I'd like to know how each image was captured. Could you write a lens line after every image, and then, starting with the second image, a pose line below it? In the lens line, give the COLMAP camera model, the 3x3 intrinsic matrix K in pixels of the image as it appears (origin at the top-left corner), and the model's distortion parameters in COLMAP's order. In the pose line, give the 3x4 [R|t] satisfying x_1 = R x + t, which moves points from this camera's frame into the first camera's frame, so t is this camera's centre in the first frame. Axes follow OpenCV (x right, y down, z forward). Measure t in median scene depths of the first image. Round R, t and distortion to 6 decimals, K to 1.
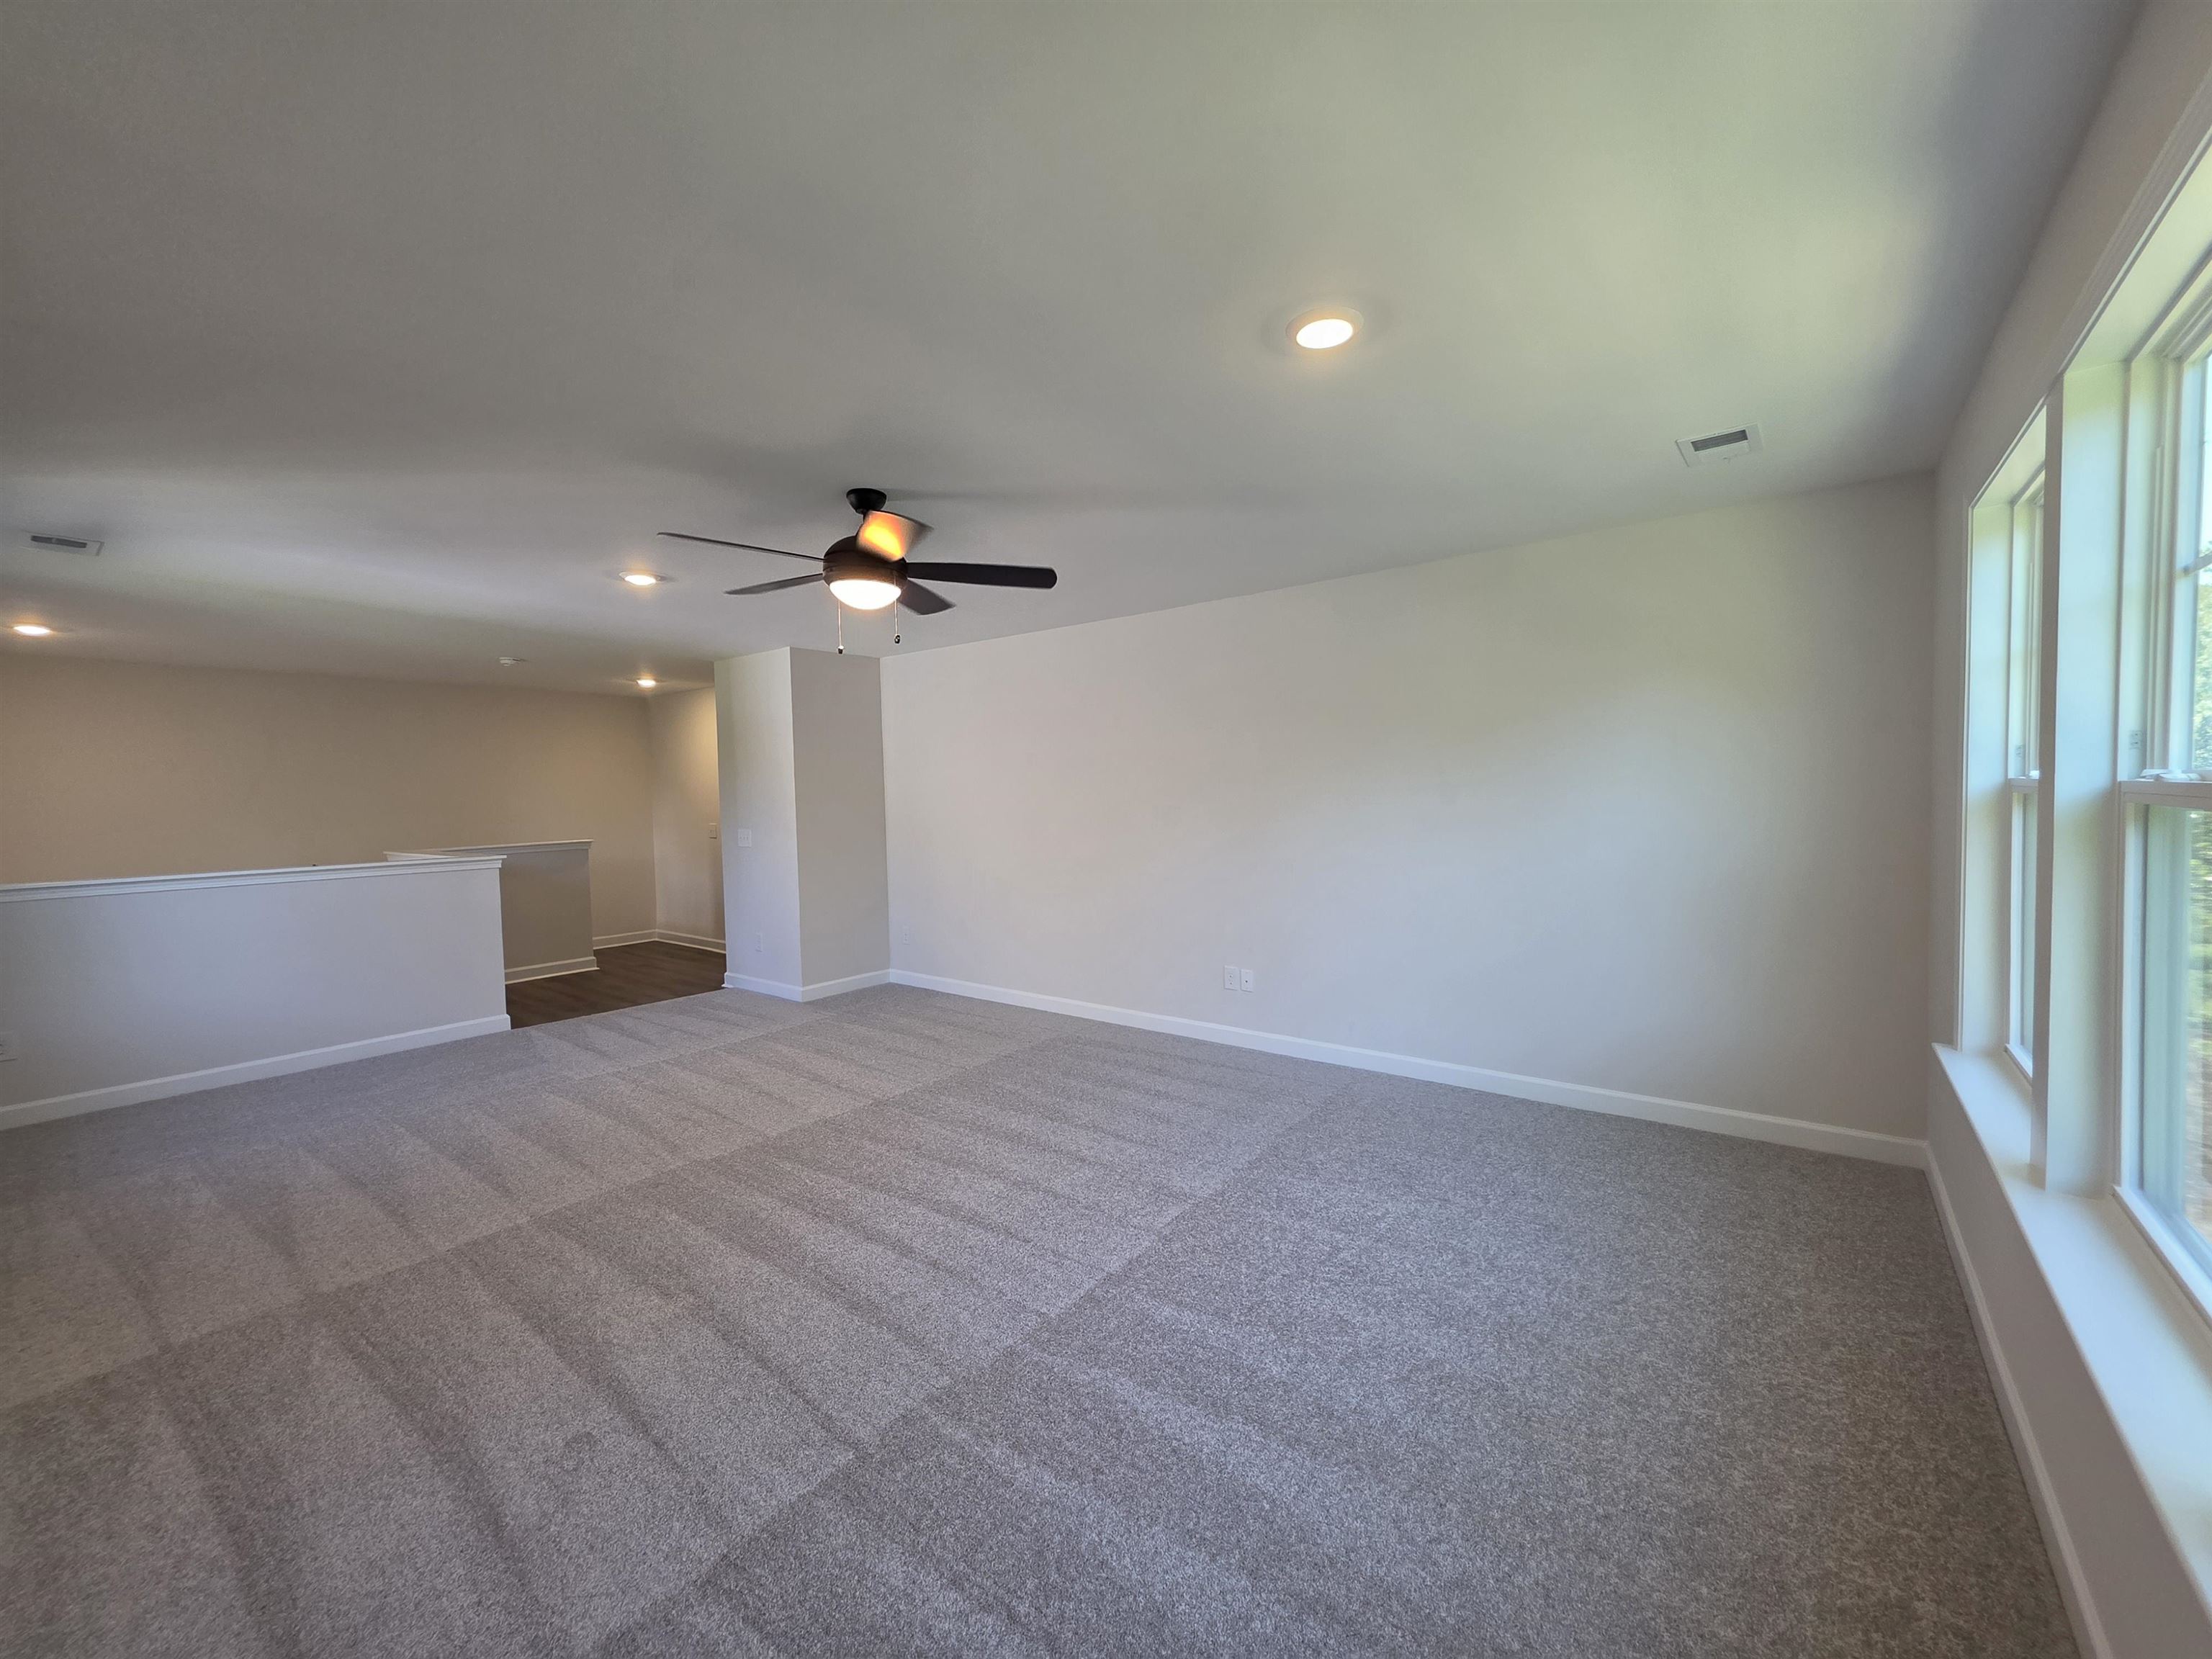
lens RADIAL K [[889.4, 0, 1097.9], [0, 889.4, 823.9], [0, 0, 1]] dist [-0.000631, -0.000009]
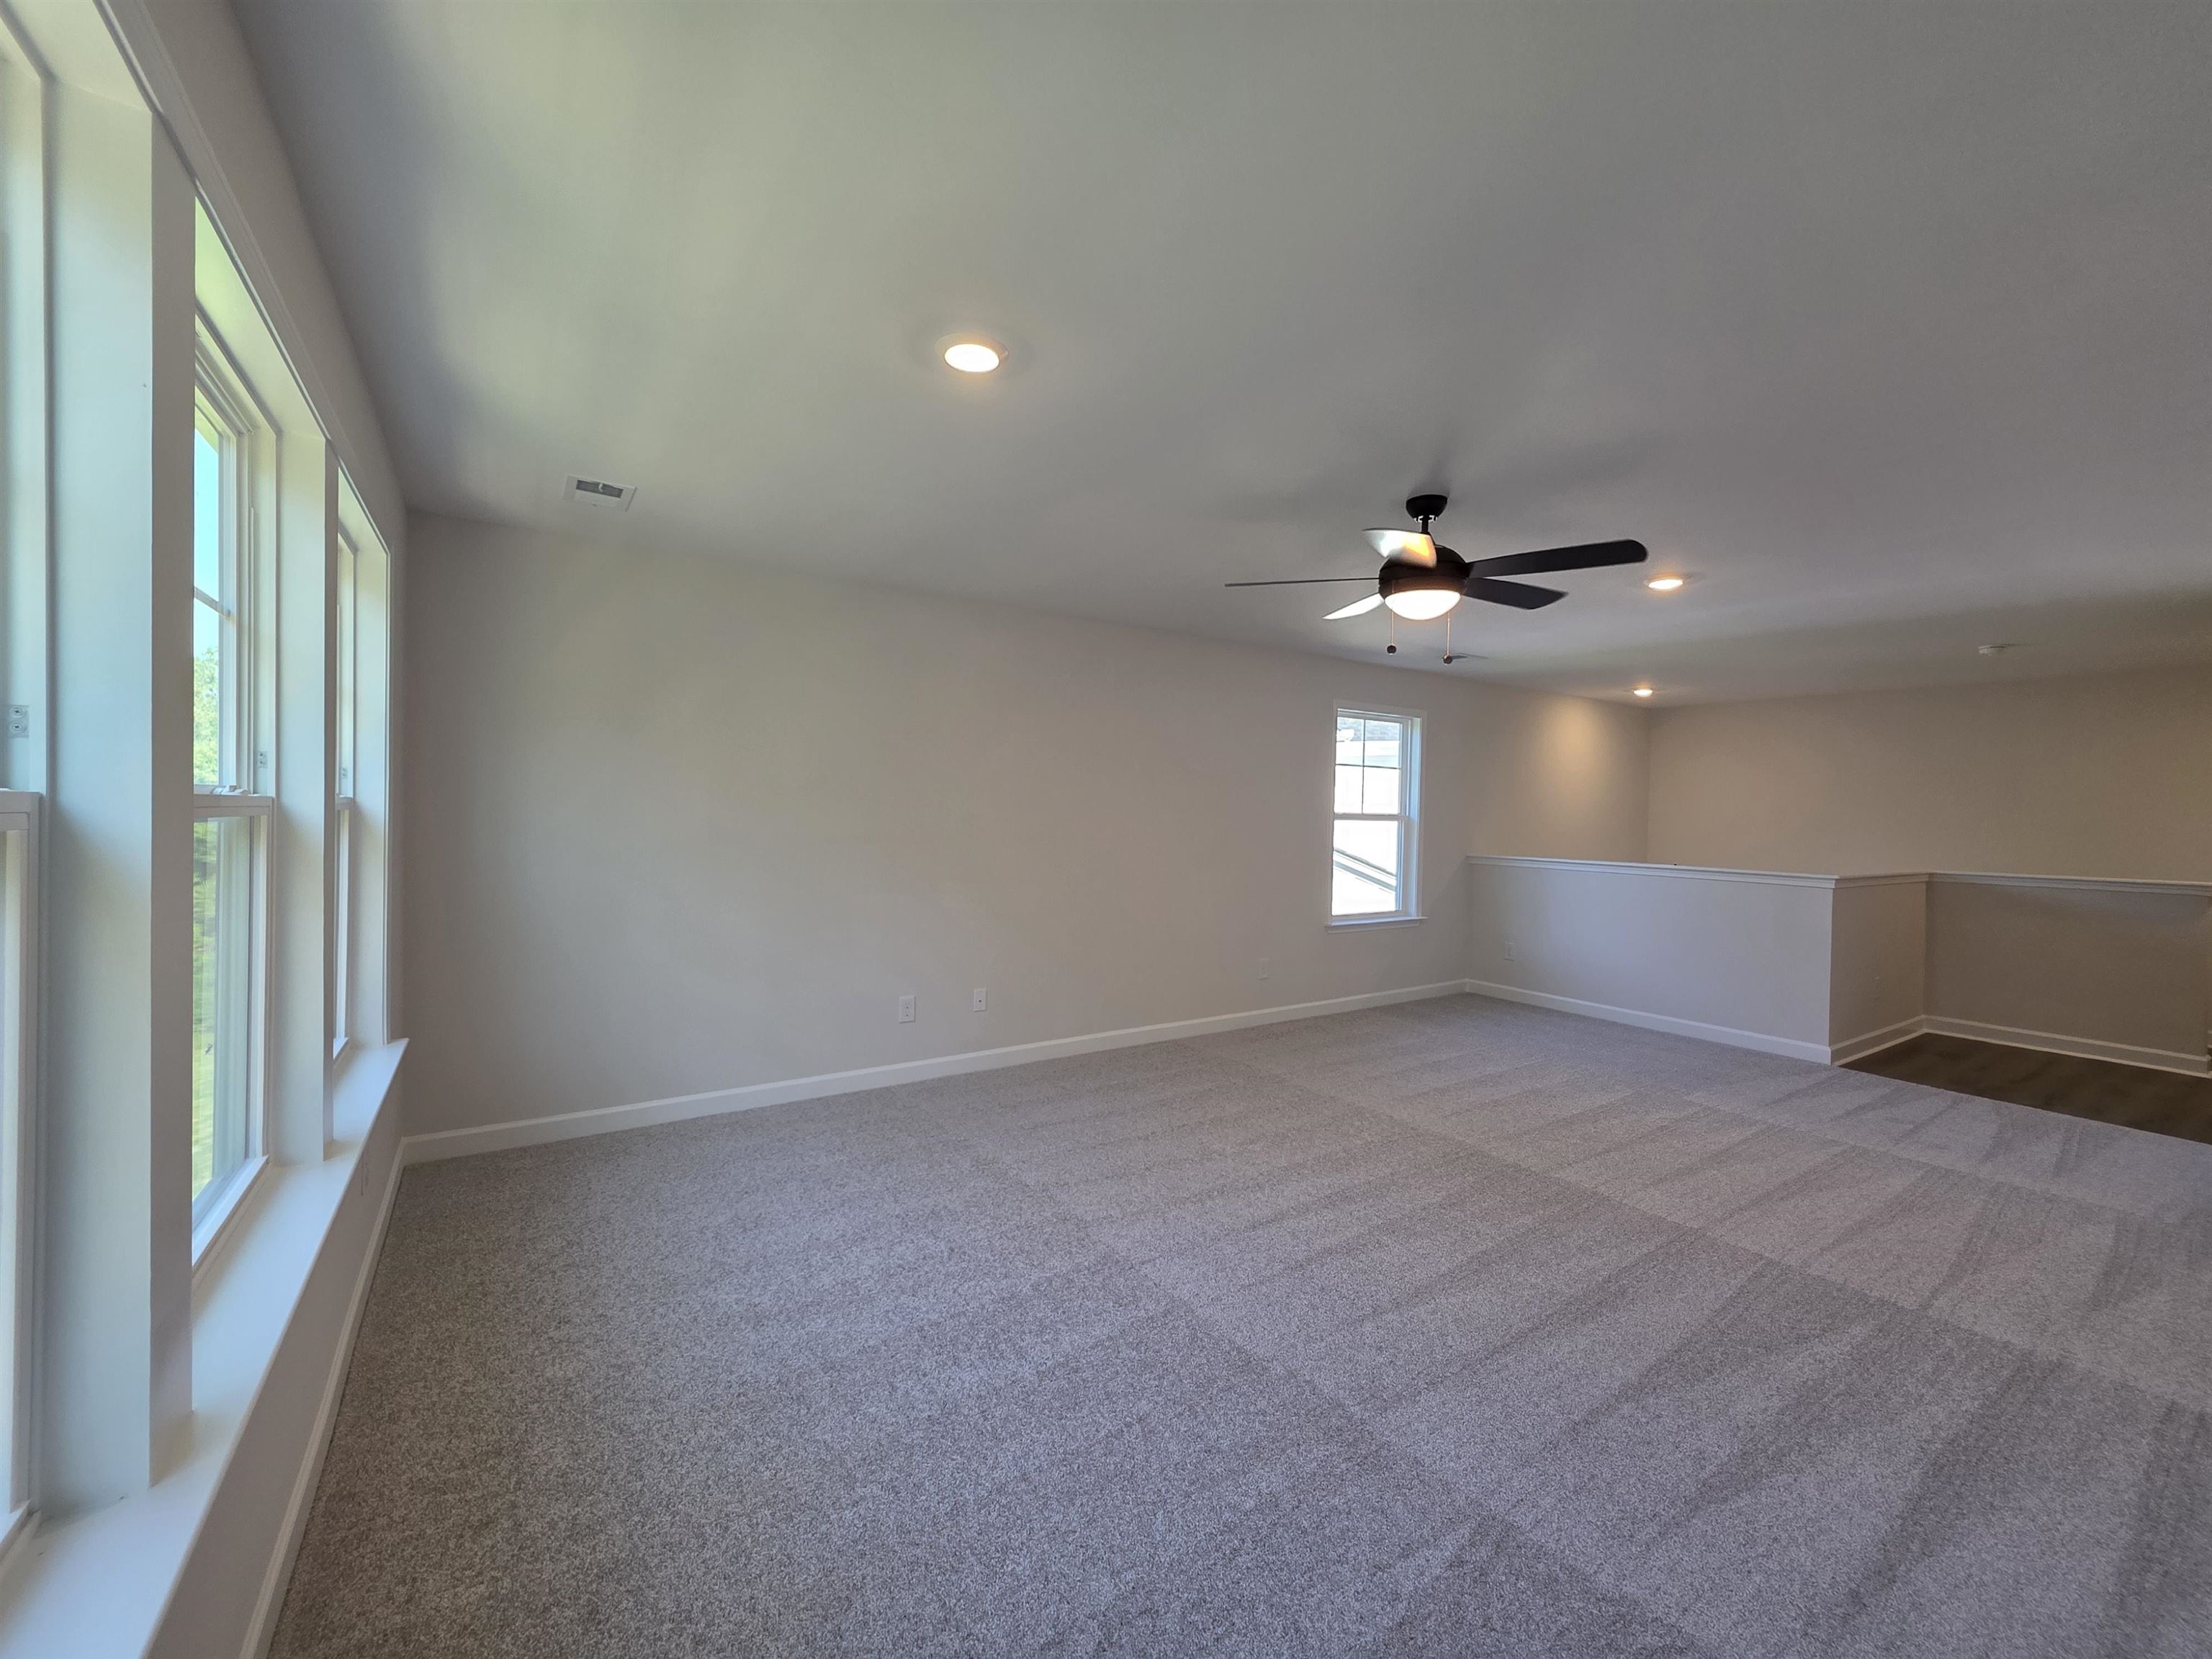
lens RADIAL K [[889.4, 0, 1097.9], [0, 889.4, 823.9], [0, 0, 1]] dist [-0.000631, -0.000009]
pose [[-0.312908, 0.030155, -0.949305, 0.572183], [-0.048867, 0.997661, 0.047798, -0.030604], [0.948525, 0.061346, -0.310703, 0.716261]]
